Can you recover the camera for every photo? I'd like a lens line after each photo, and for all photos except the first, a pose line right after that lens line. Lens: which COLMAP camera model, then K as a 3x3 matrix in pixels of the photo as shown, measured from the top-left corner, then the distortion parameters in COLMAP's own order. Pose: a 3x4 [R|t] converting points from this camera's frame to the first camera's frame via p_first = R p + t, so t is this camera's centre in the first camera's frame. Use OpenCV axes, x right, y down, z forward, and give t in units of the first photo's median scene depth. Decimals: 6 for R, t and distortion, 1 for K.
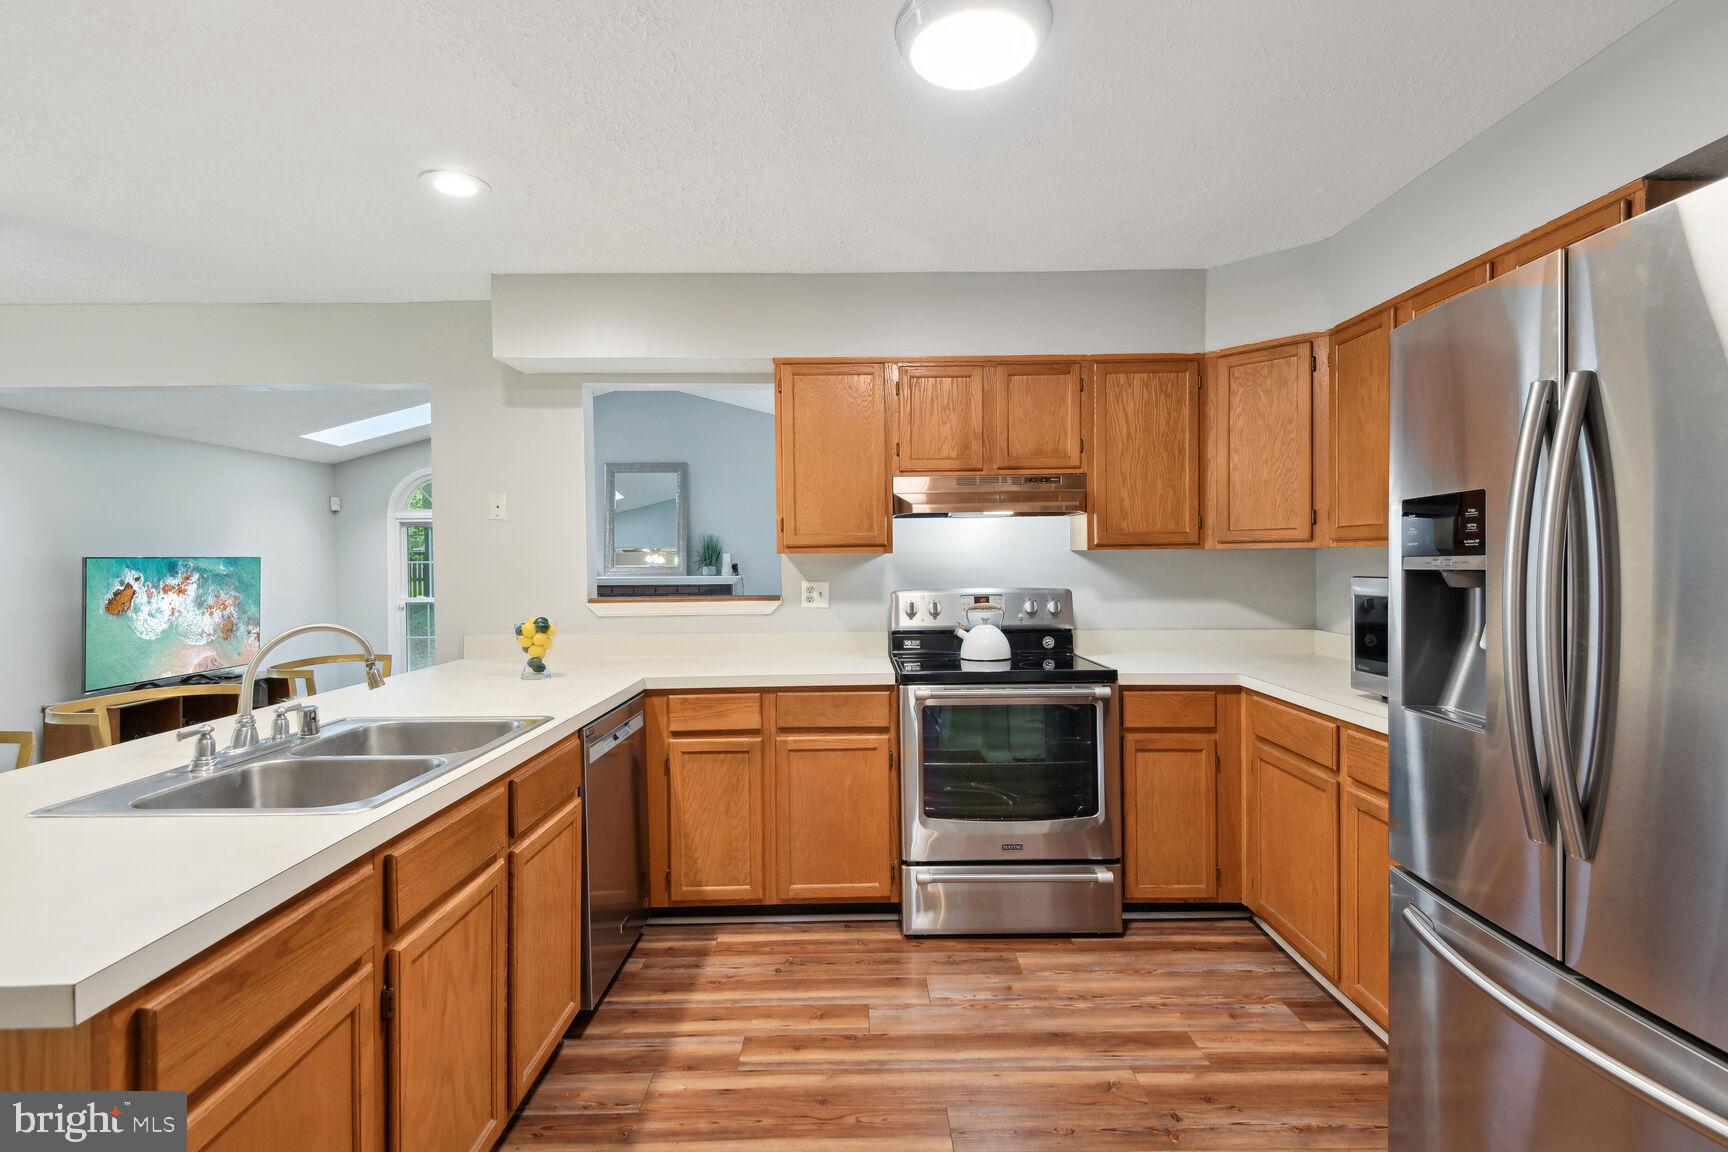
lens RADIAL K [[807.6, 0, 864.7], [0, 807.6, 580.7], [0, 0, 1]] dist [-0.000422, -0.003000]
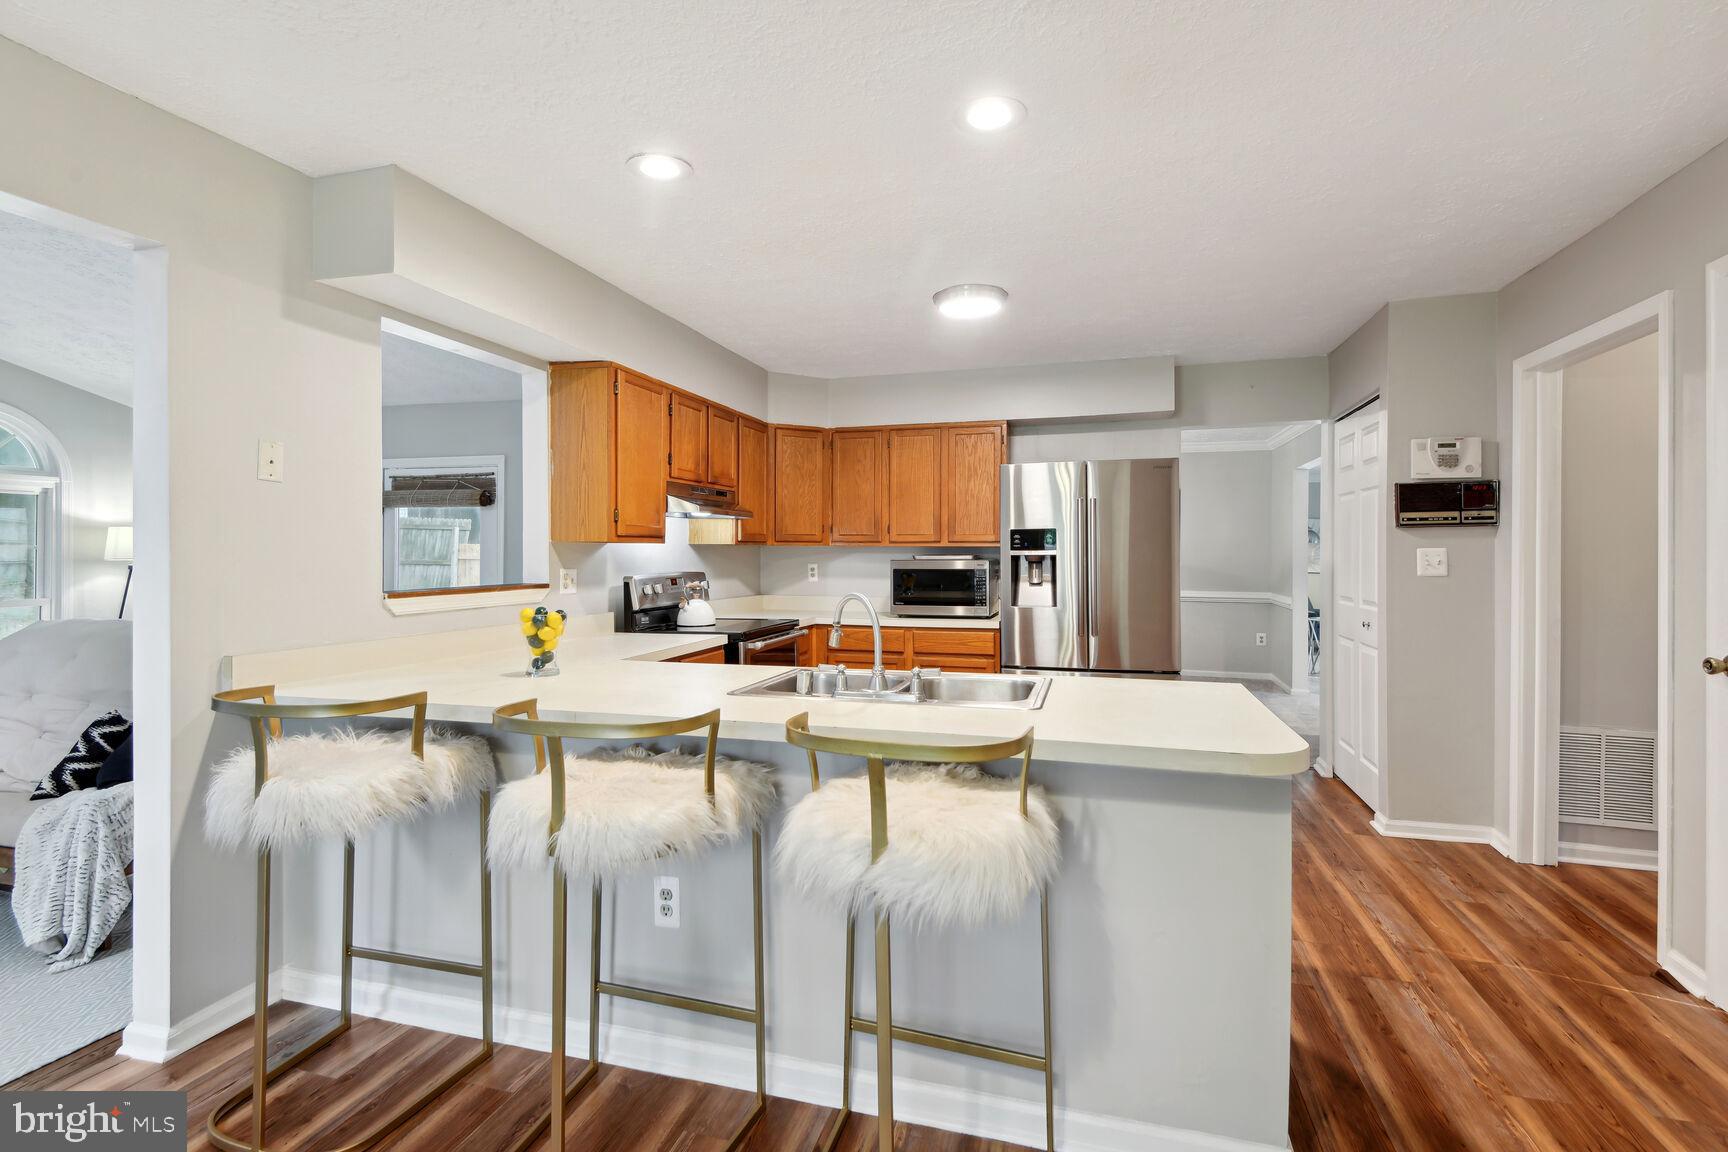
lens RADIAL K [[807.6, 0, 881.3], [0, 807.6, 562.3], [0, 0, 1]] dist [-0.000422, -0.003000]
pose [[0.257979, -0.001497, 0.966149, -1.073063], [0.022357, 0.999740, -0.004420, 0.007007], [-0.965892, 0.022741, 0.257945, 0.372825]]
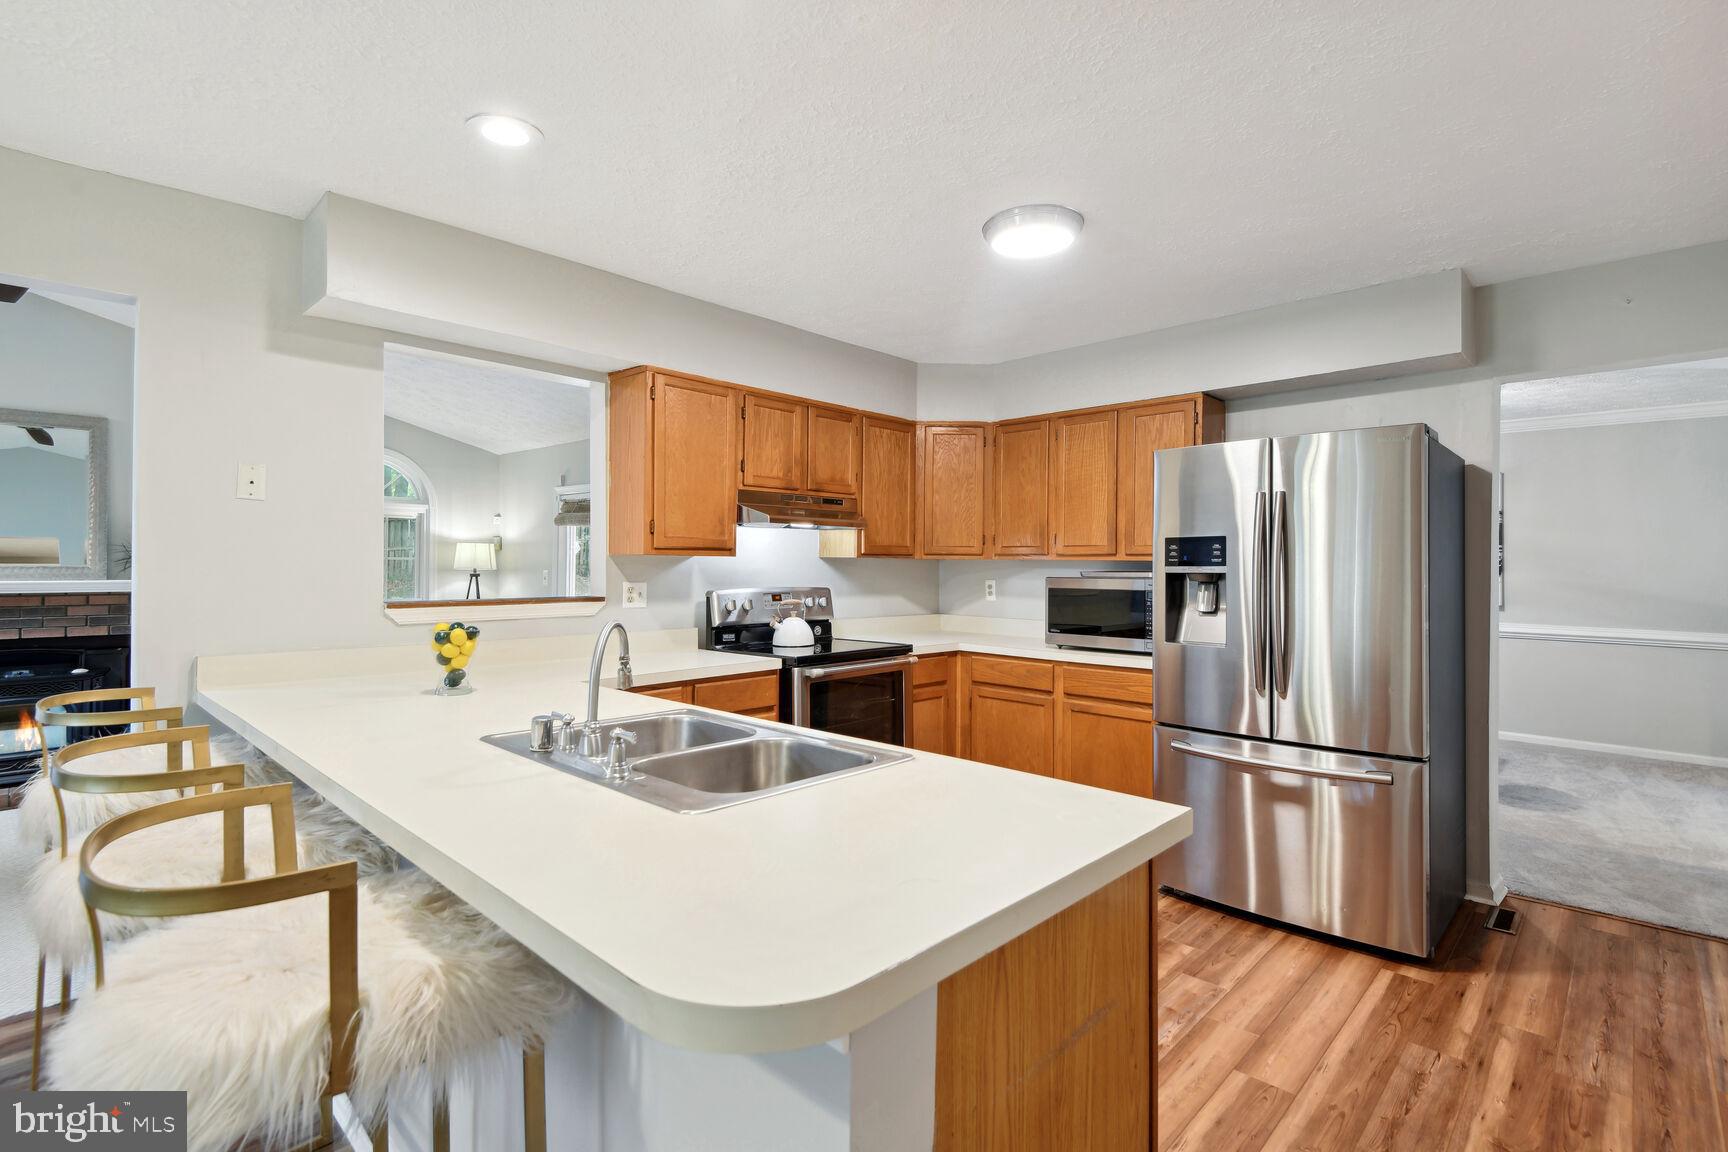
lens RADIAL K [[807.6, 0, 878.3], [0, 807.6, 569.0], [0, 0, 1]] dist [-0.000422, -0.003000]
pose [[0.679697, 0.010319, 0.733420, -0.668825], [0.005838, 0.999793, -0.019477, 0.006708], [-0.733470, 0.017520, 0.679496, 0.082818]]
